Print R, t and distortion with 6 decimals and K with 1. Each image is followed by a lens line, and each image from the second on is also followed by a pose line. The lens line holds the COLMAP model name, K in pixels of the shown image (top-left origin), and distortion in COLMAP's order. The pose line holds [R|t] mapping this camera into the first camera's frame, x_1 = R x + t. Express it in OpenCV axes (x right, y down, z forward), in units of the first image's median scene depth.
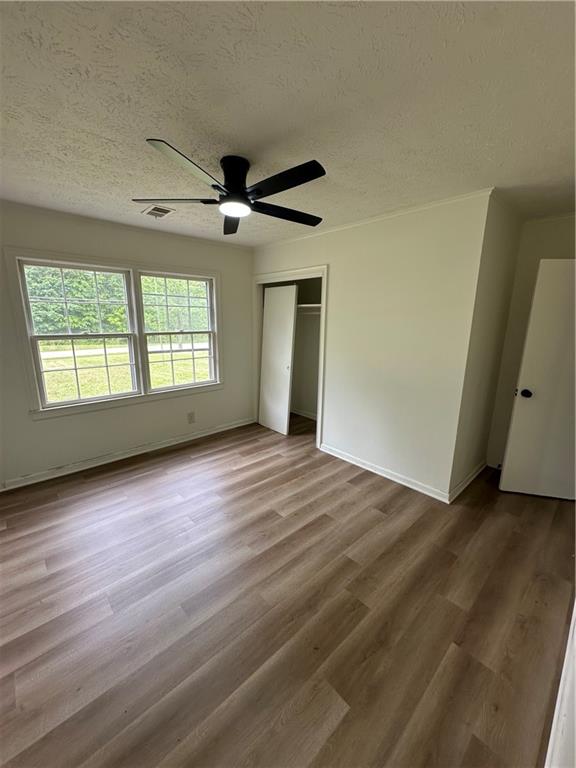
lens RADIAL K [[307.2, 0, 290.0], [0, 307.2, 382.4], [0, 0, 1]] dist [-0.008827, 0.000111]
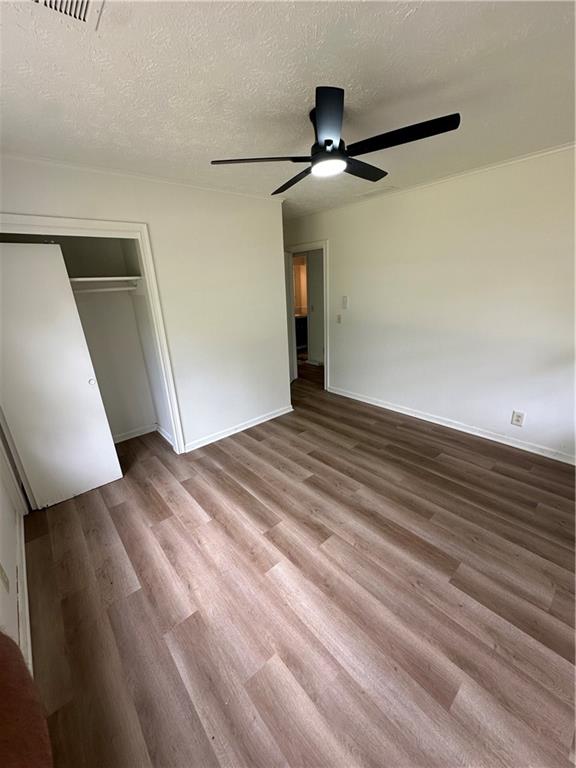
lens RADIAL K [[307.2, 0, 285.9], [0, 307.2, 384.2], [0, 0, 1]] dist [-0.008827, 0.000111]
pose [[0.034654, -0.327965, 0.944054, -0.851296], [0.252503, 0.916848, 0.309244, -0.197967], [-0.966975, 0.227660, 0.114584, 0.796393]]
